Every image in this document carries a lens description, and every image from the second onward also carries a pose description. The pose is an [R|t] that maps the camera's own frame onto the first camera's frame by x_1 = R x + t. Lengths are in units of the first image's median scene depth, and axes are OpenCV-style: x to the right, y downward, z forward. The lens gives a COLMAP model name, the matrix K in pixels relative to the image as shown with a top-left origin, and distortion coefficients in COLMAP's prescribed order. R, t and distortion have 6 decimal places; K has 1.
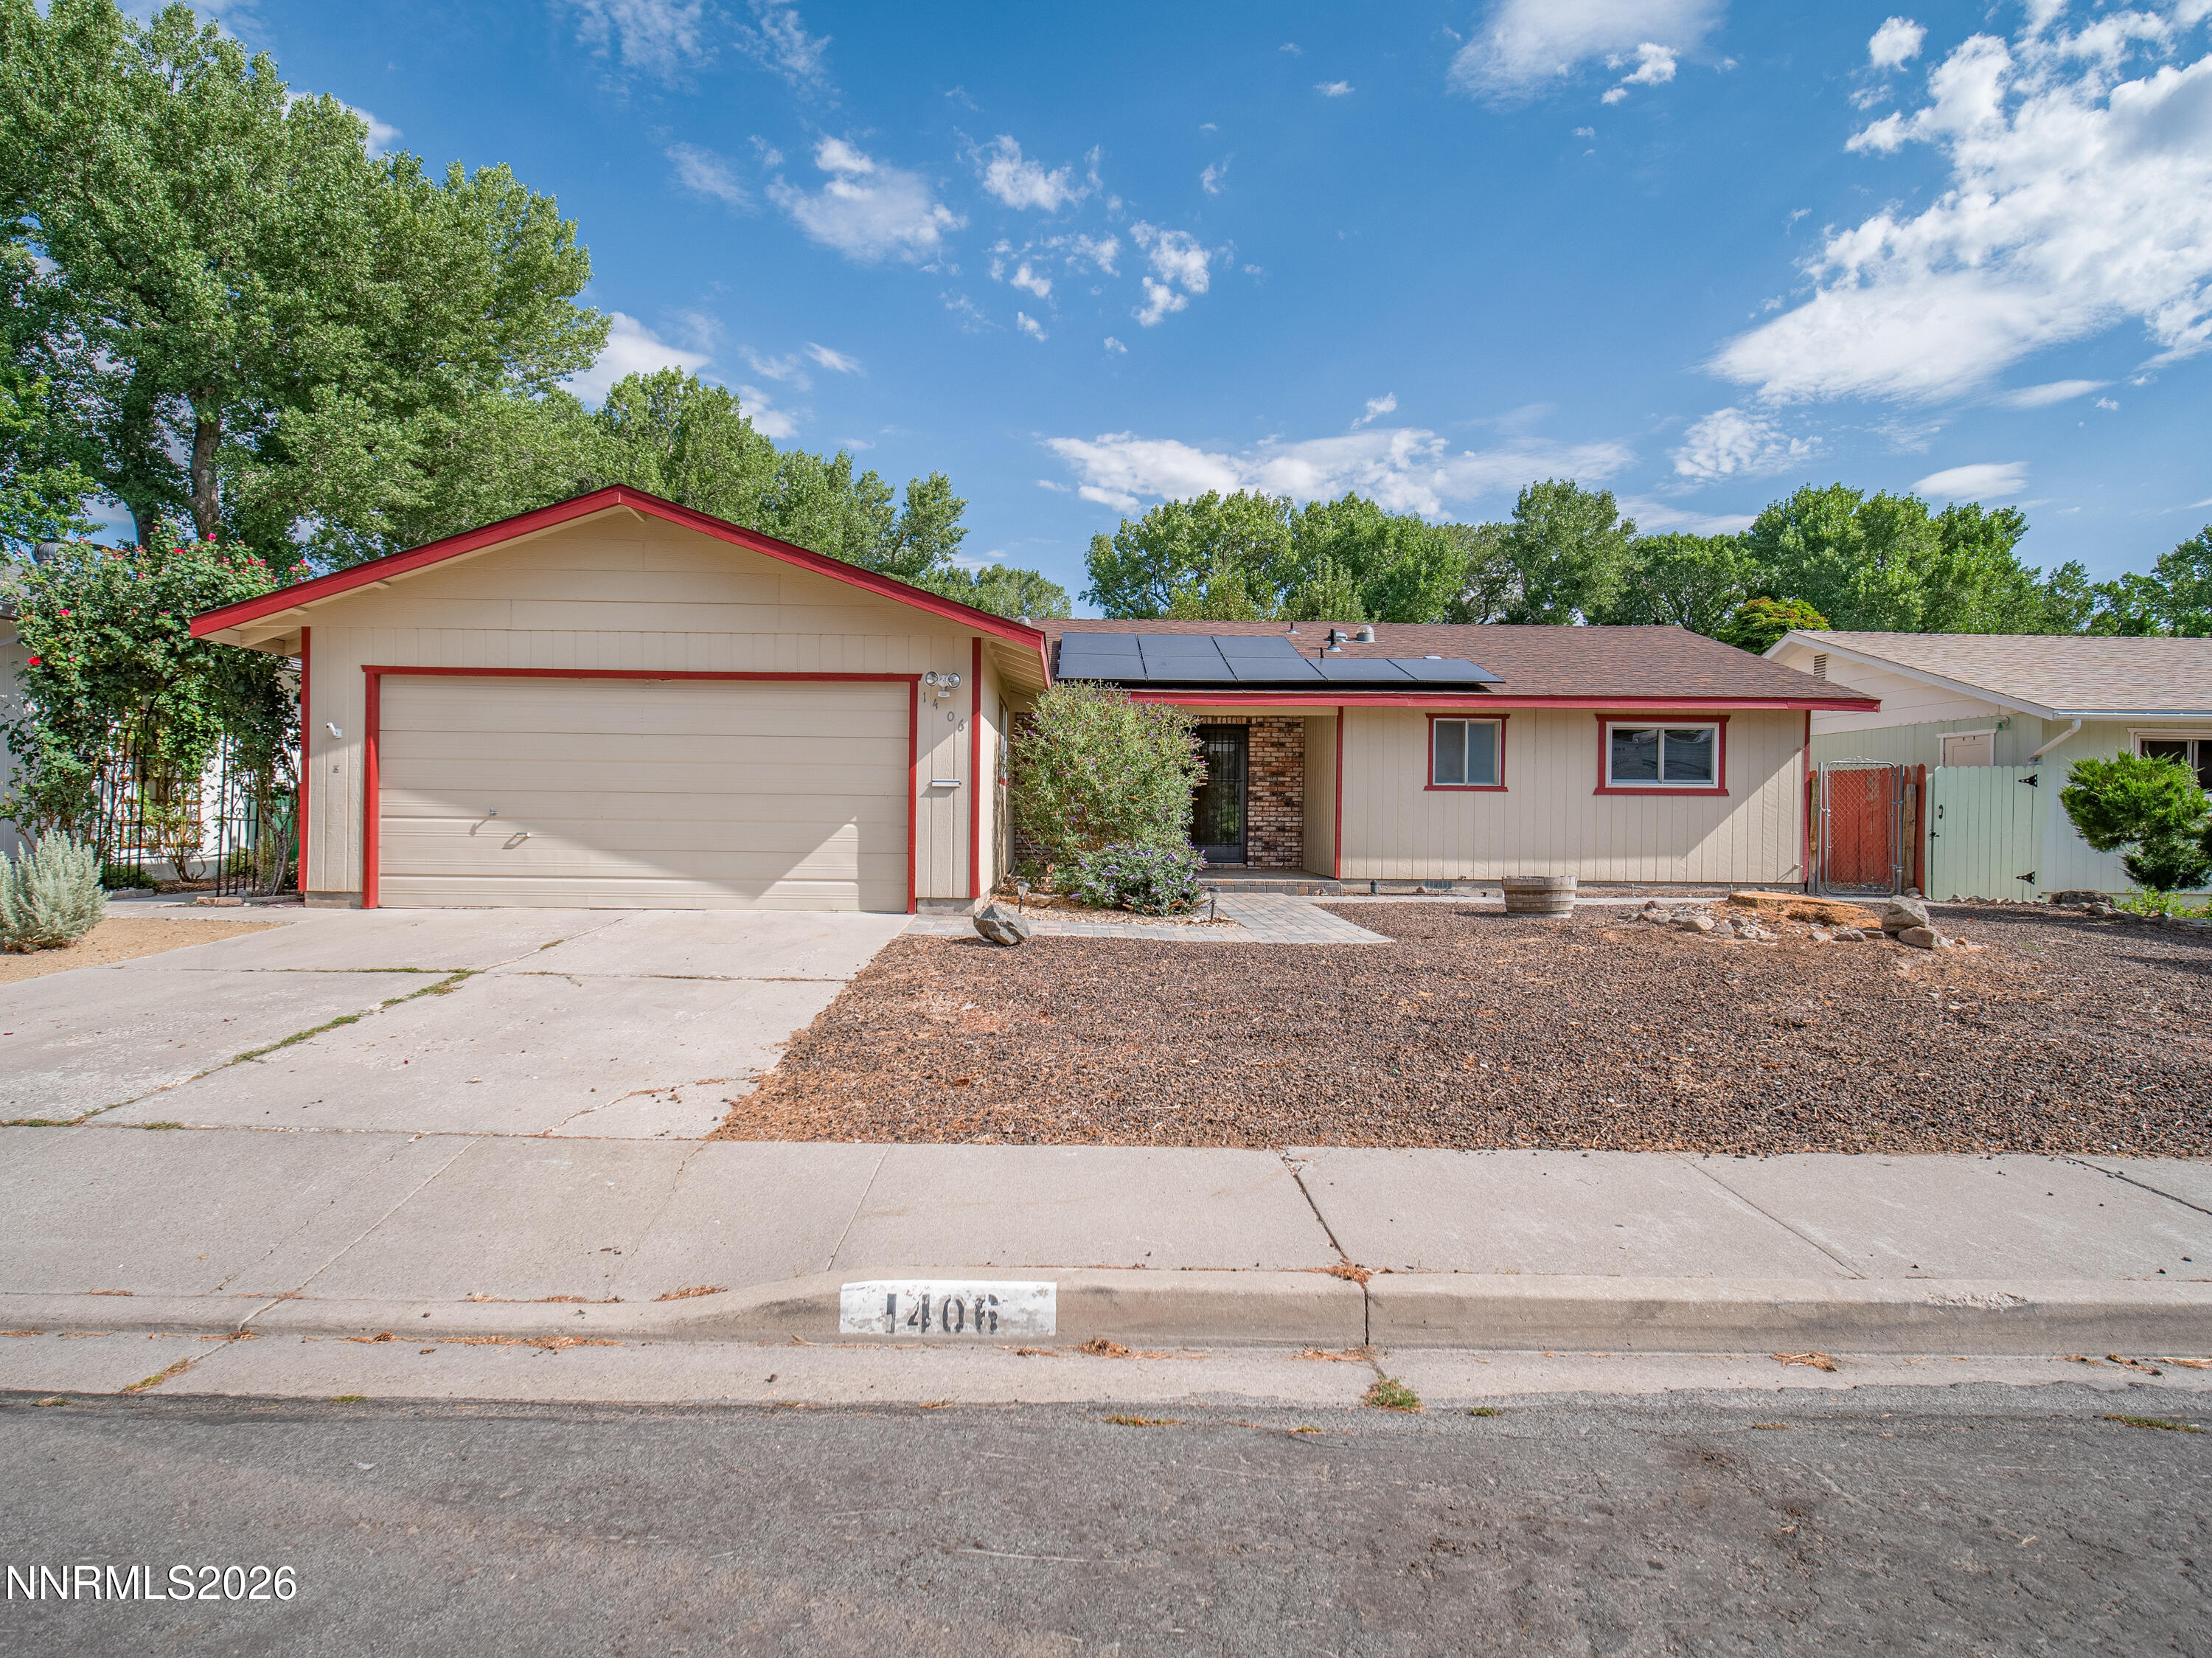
lens RADIAL K [[1210.0, 0, 1097.1], [0, 1210.0, 813.5], [0, 0, 1]] dist [-0.001204, -0.001218]
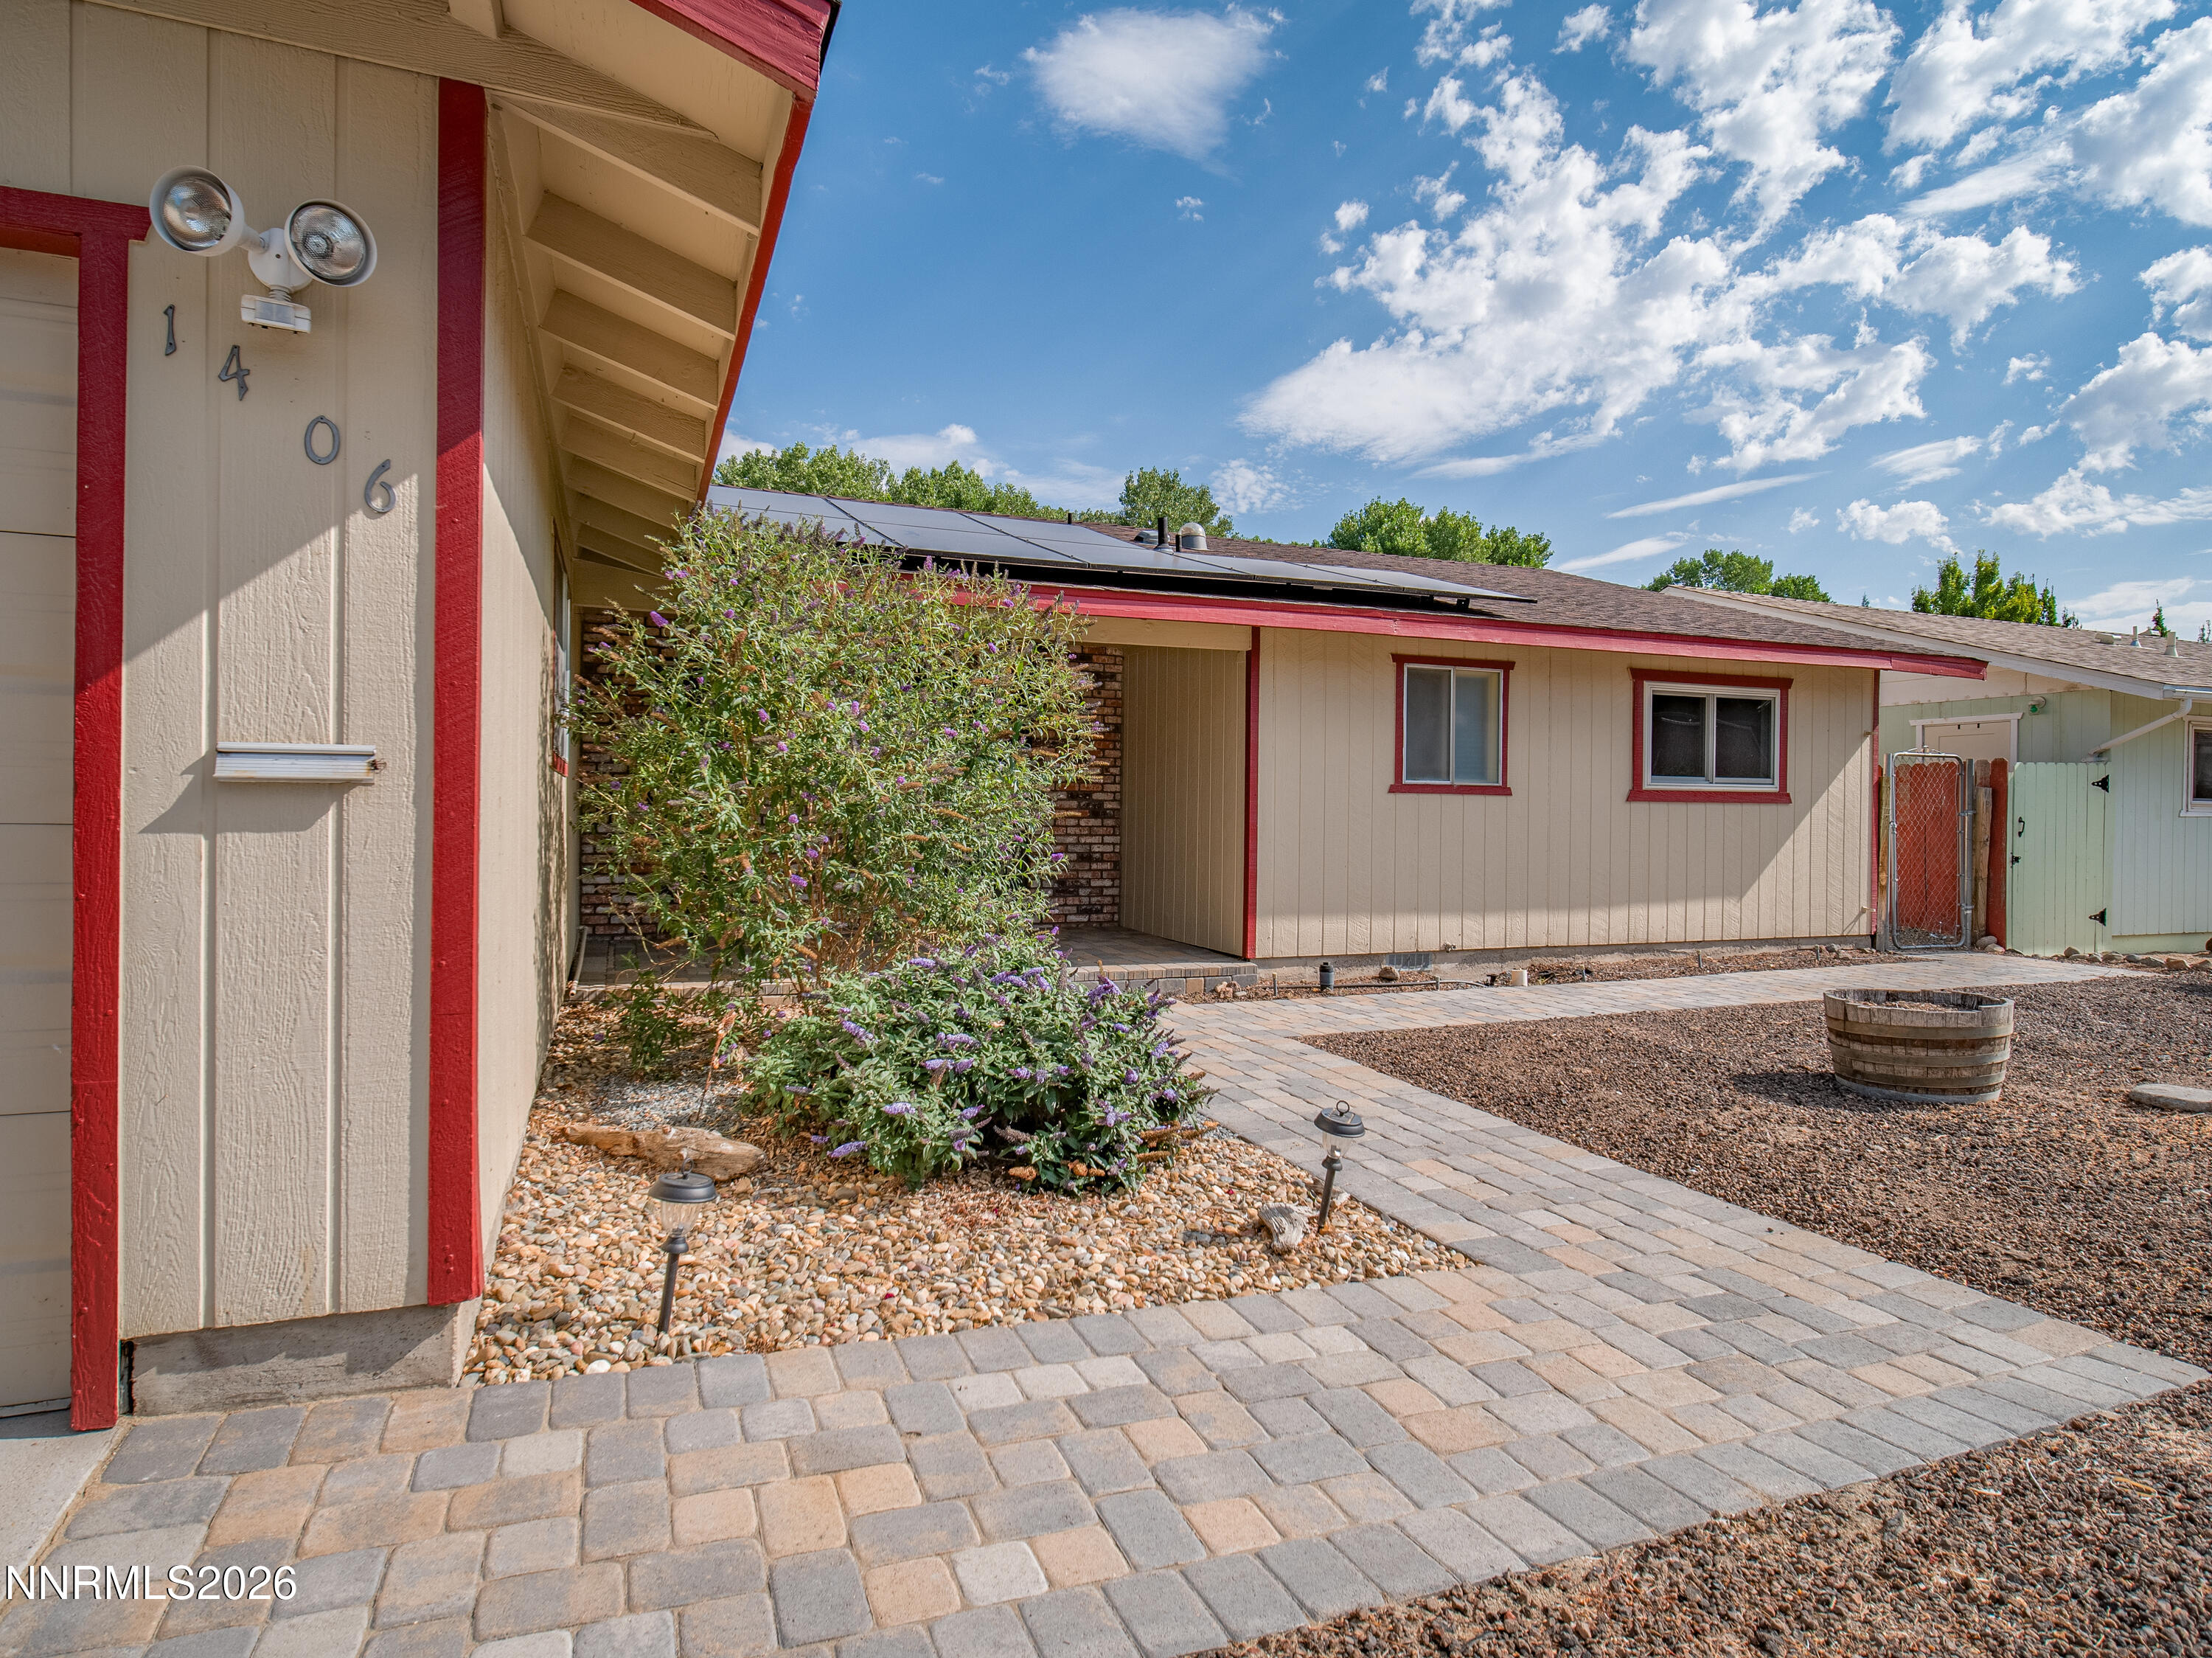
lens RADIAL K [[1210.0, 0, 1097.1], [0, 1210.0, 813.5], [0, 0, 1]] dist [-0.001204, -0.001218]
pose [[0.937551, -0.000989, 0.347845, -0.047634], [-0.000801, 0.999987, 0.005002, -0.012270], [-0.347846, -0.004968, 0.937539, 0.526300]]
